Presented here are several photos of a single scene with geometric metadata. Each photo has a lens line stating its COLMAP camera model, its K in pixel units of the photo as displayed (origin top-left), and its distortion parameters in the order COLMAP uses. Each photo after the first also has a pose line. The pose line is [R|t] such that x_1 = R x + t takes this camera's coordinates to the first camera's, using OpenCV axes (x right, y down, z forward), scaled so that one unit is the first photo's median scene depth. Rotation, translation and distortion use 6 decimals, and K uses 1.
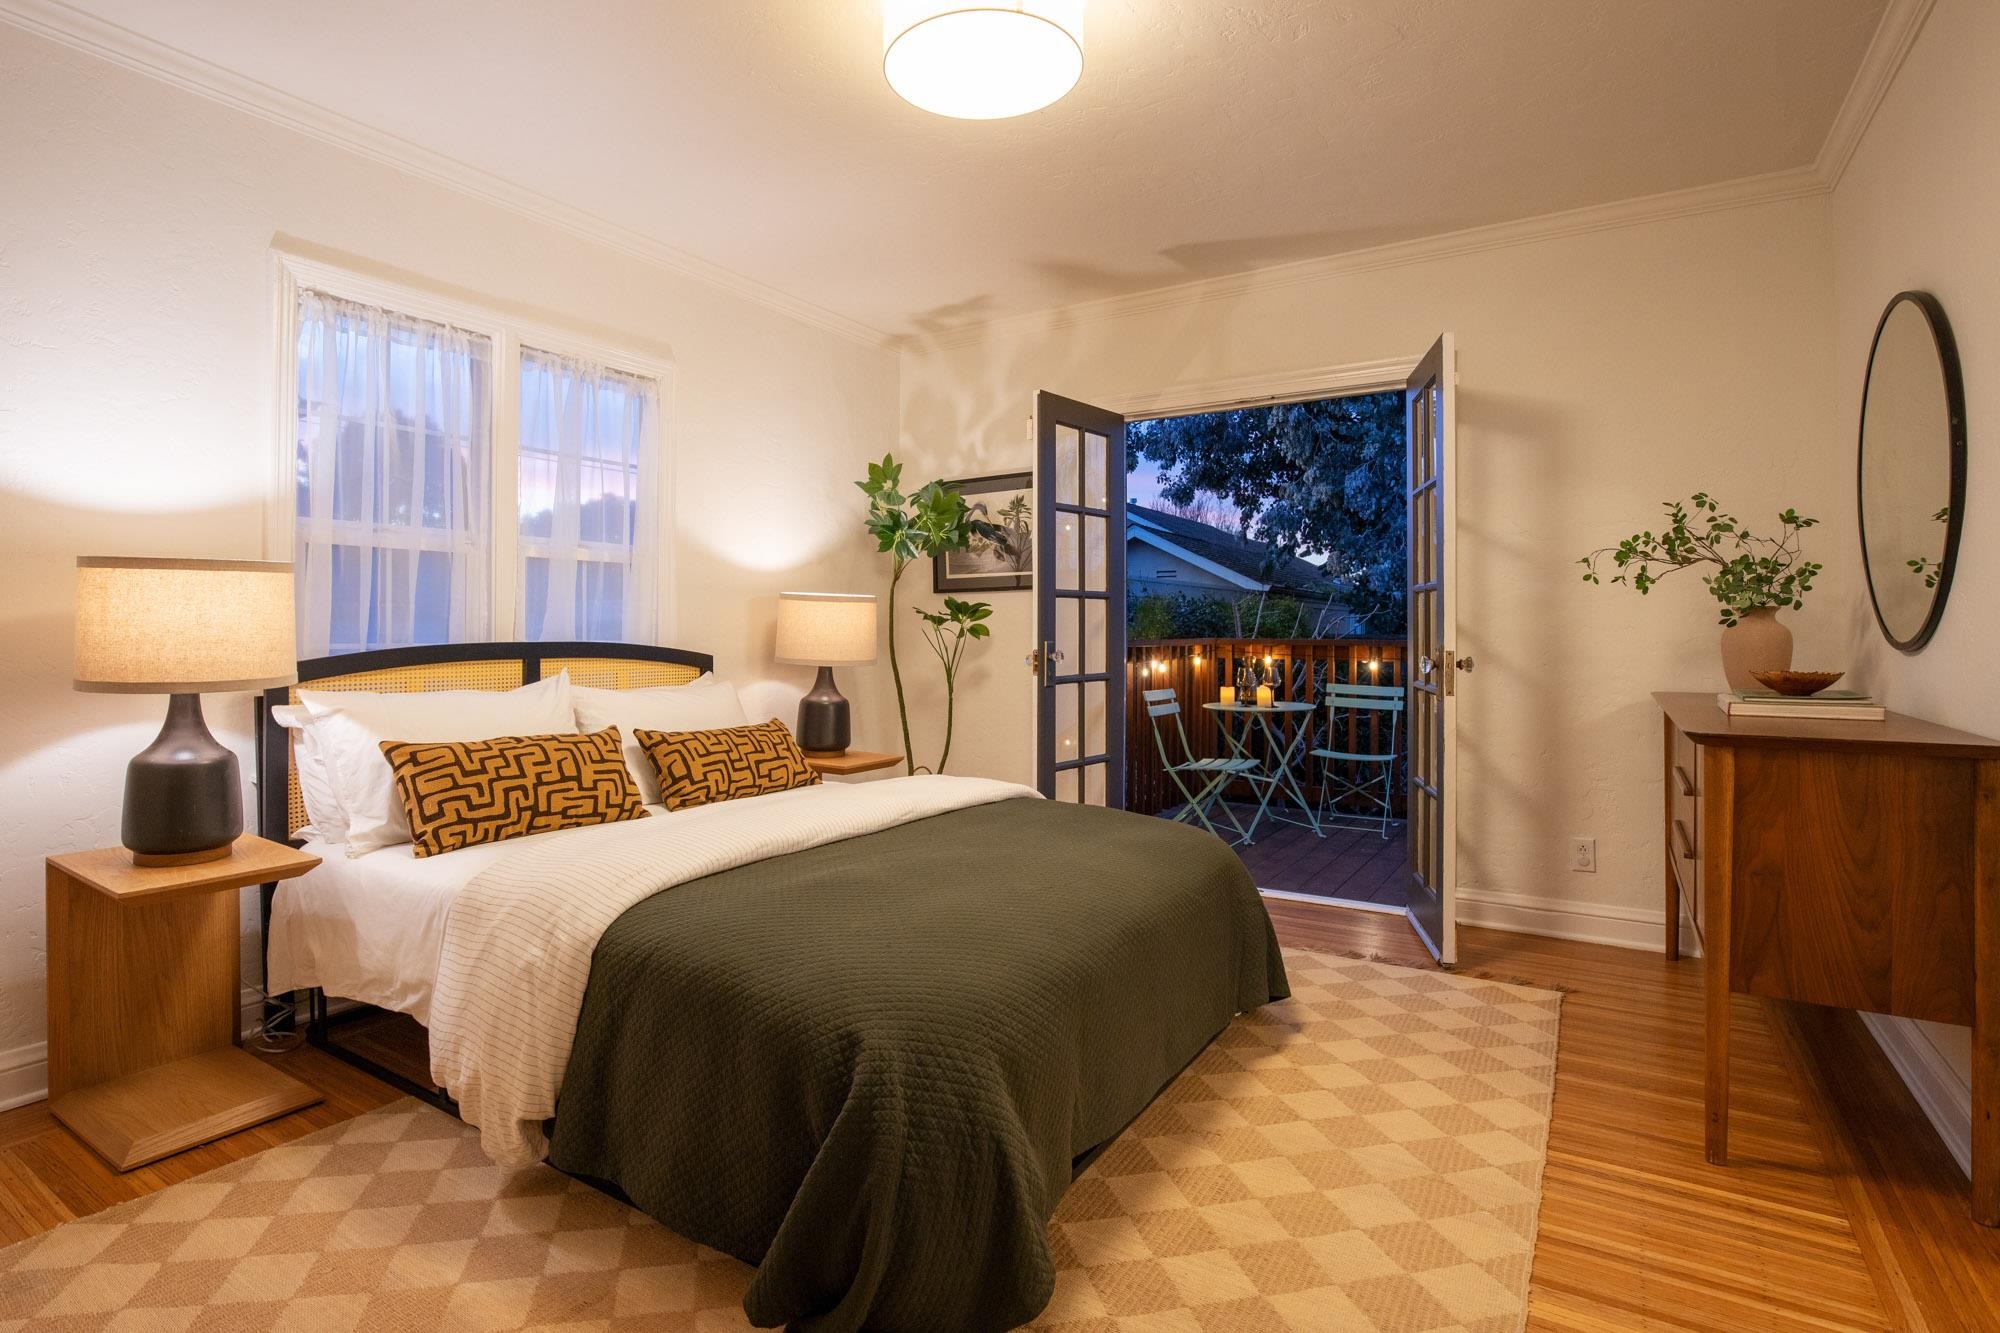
lens RADIAL K [[999.3, 0, 919.8], [0, 999.3, 629.2], [0, 0, 1]] dist [-0.027700, -0.000240]
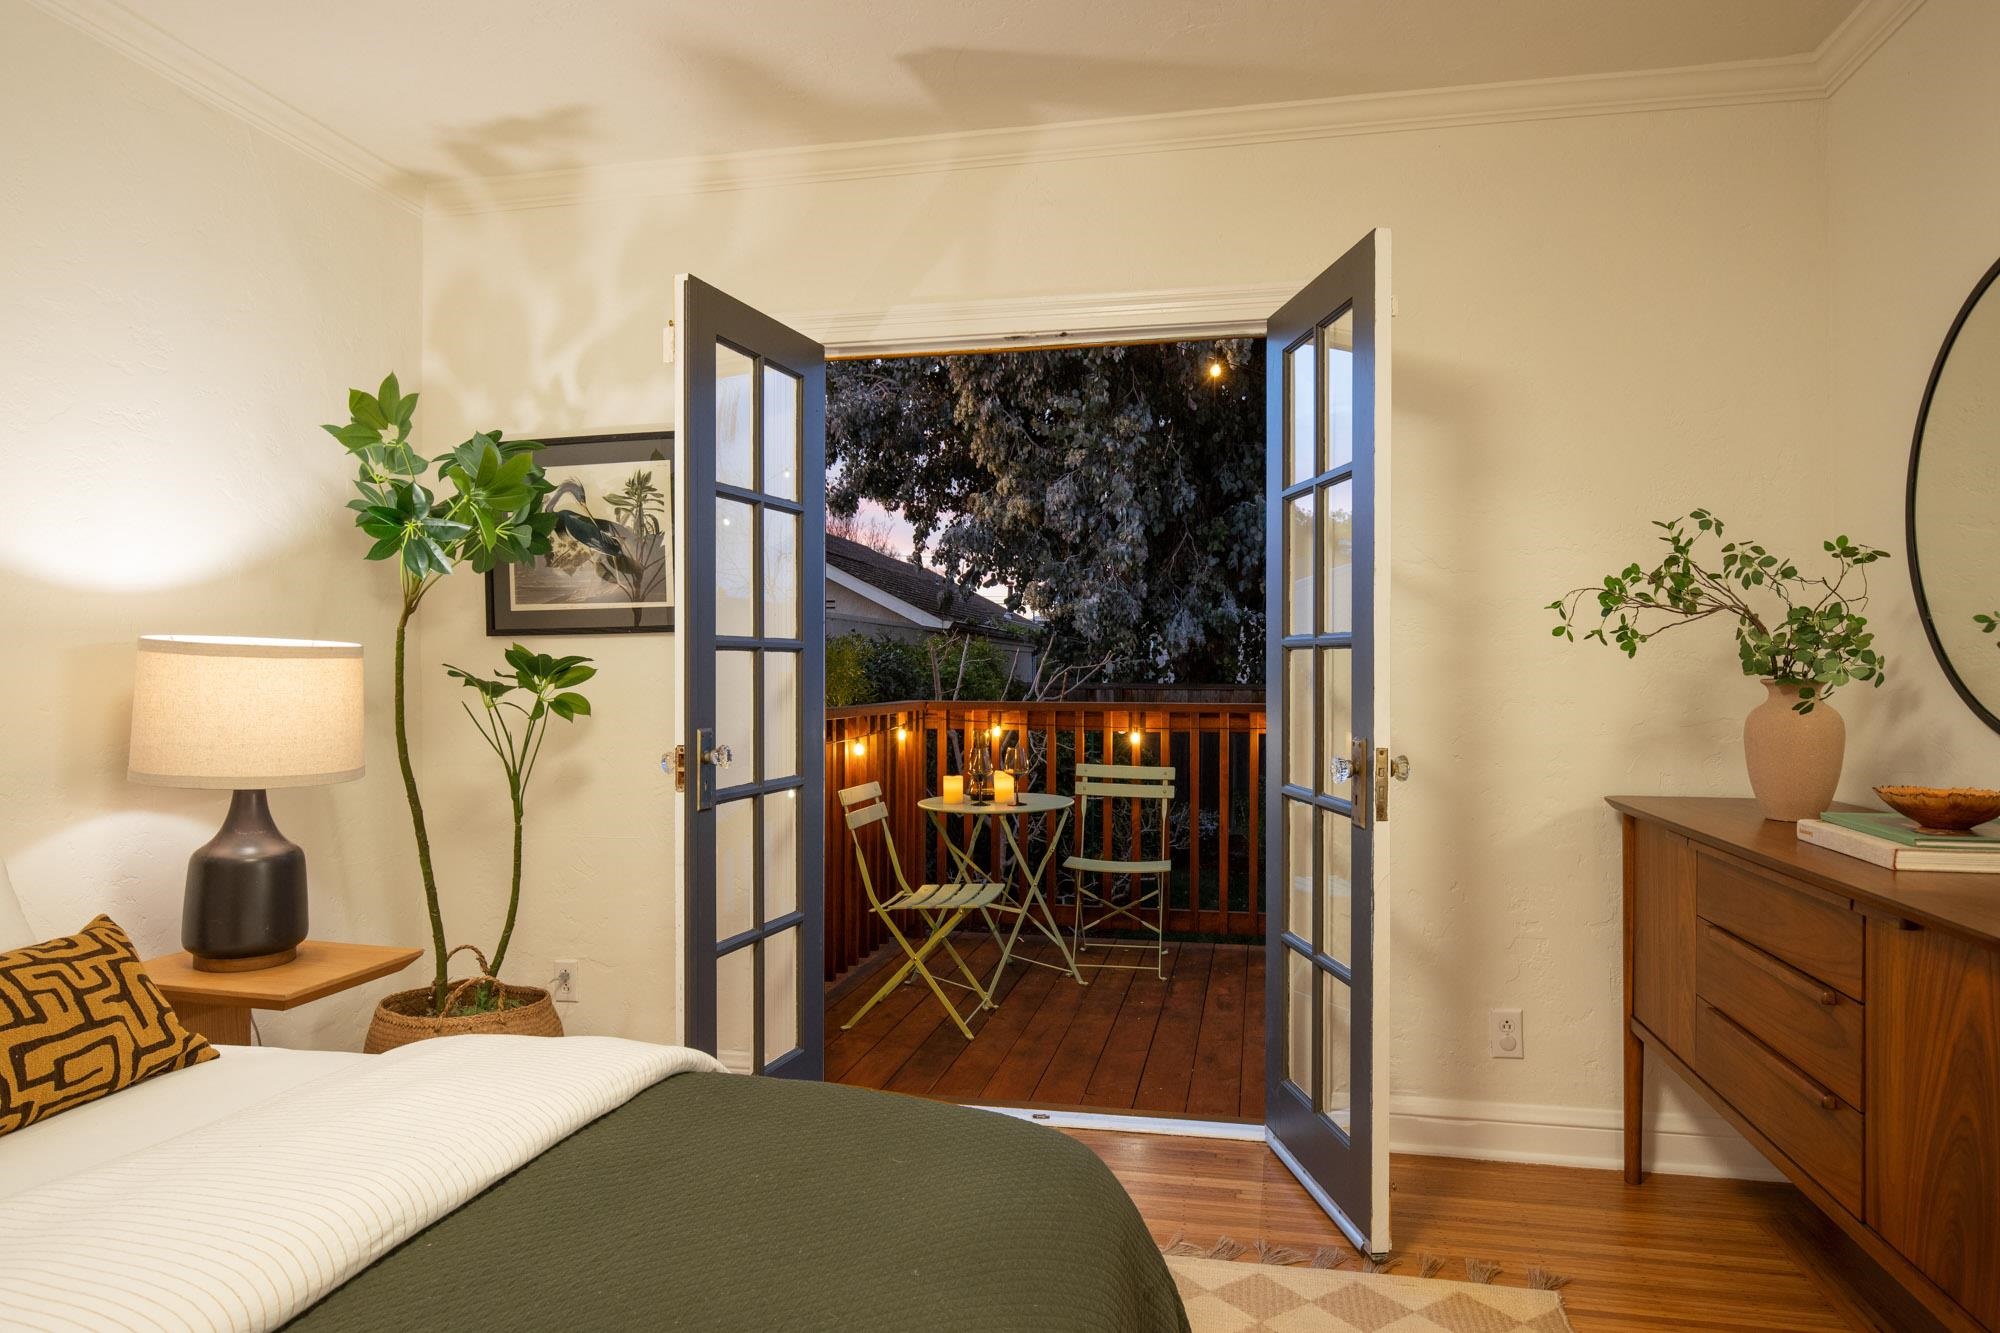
lens RADIAL K [[1223.4, 0, 986.3], [0, 1223.4, 679.0], [0, 0, 1]] dist [-0.010349, 0.007921]
pose [[0.924444, -0.003452, 0.381302, 0.013064], [0.000474, 0.999969, 0.007904, -0.019429], [-0.381318, -0.007126, 0.924417, 0.281317]]
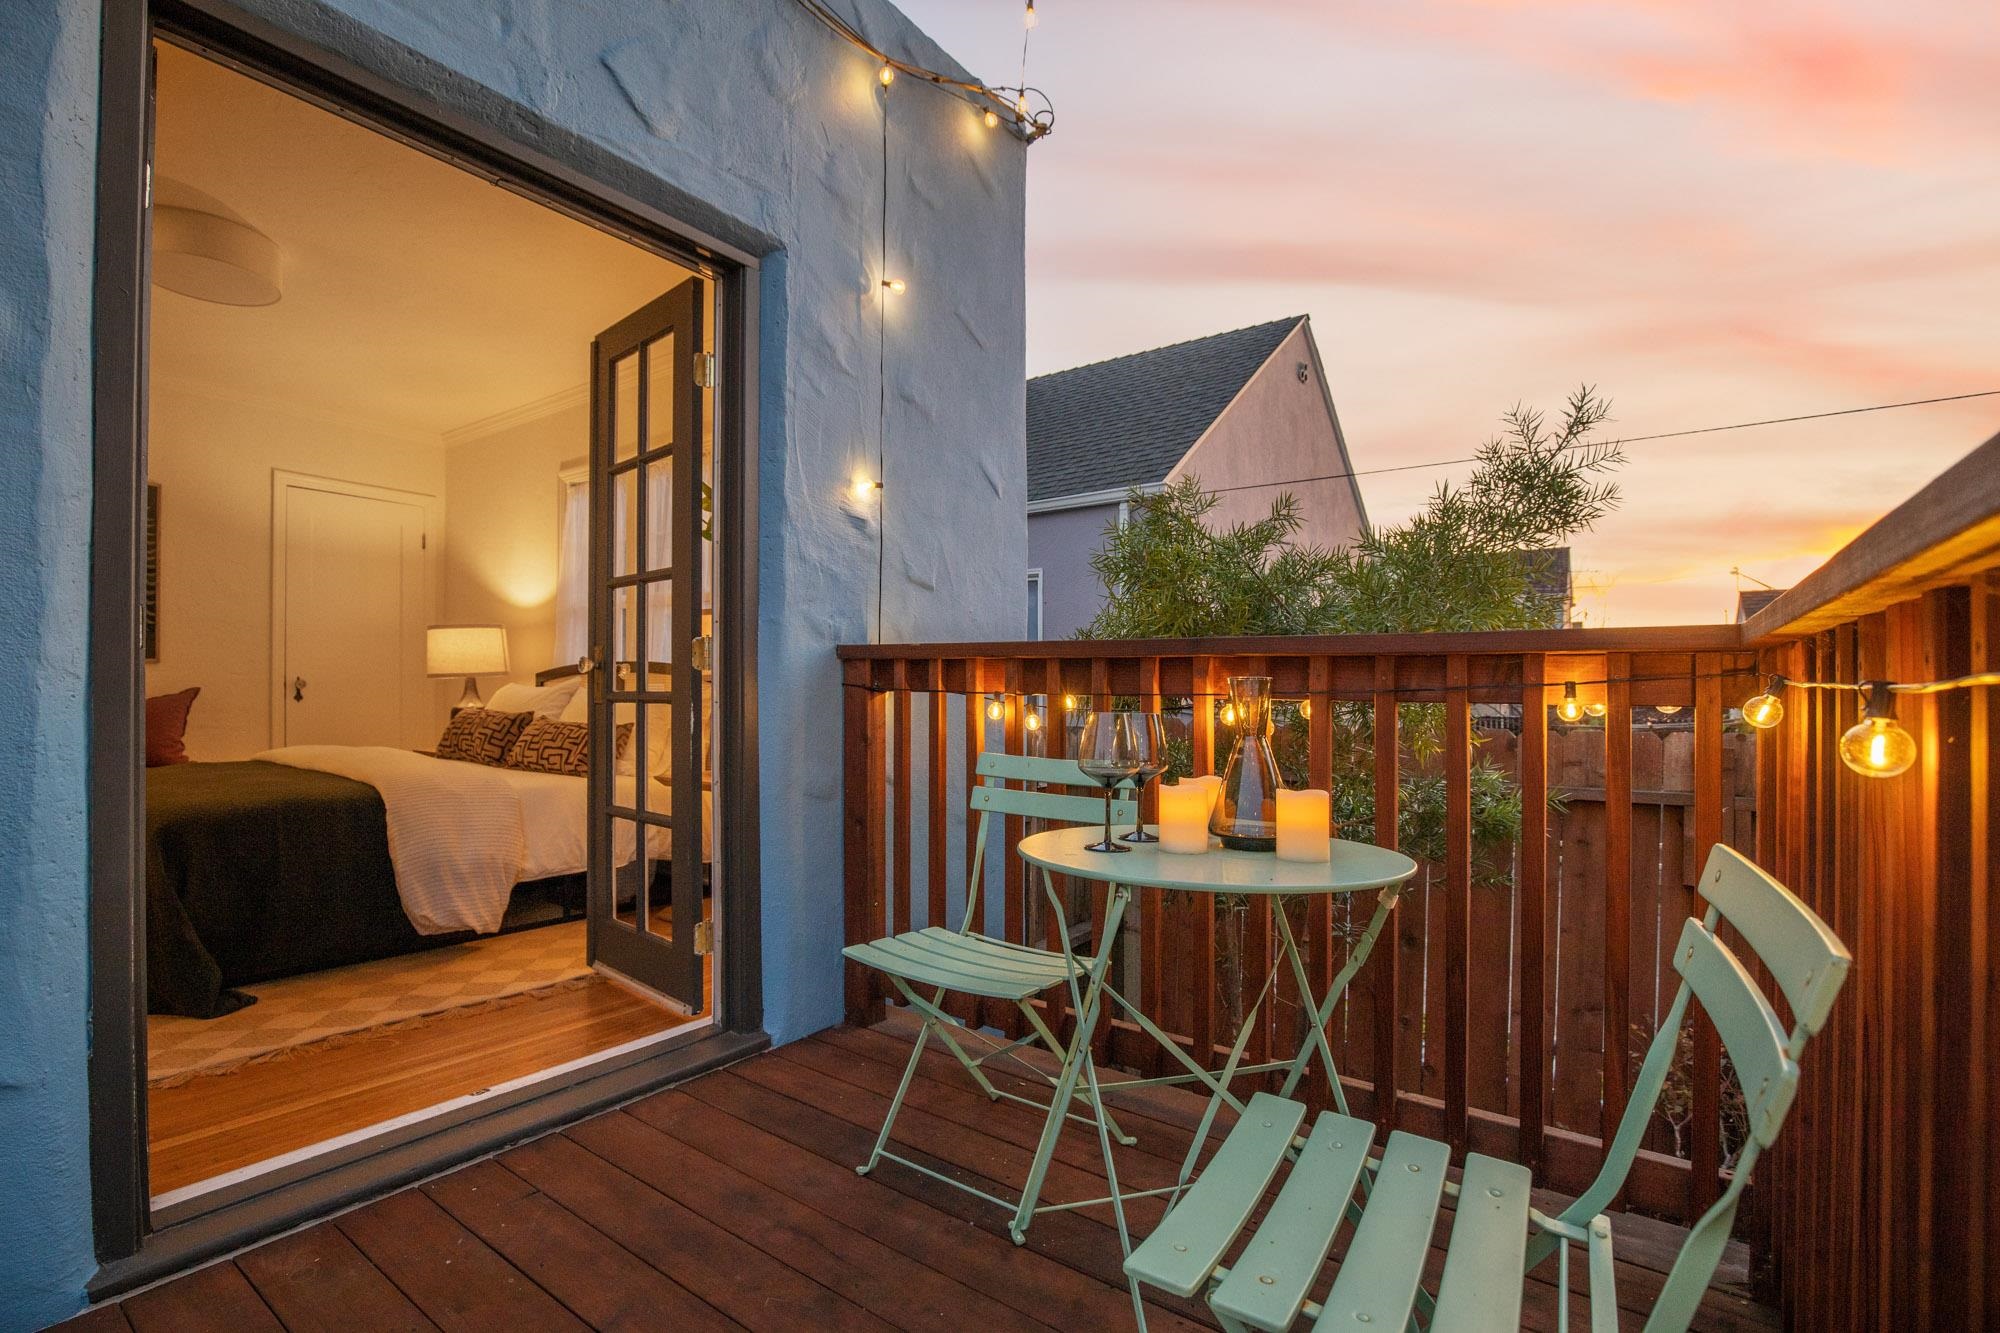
lens RADIAL K [[921.0, 0, 990.4], [0, 921.0, 669.6], [0, 0, 1]] dist [-0.003440, -0.002077]
pose [[-0.033611, -0.010106, -0.999384, 0.769535], [0.002015, 0.999946, -0.010180, 0.036222], [0.999433, -0.002356, -0.033589, 1.208254]]
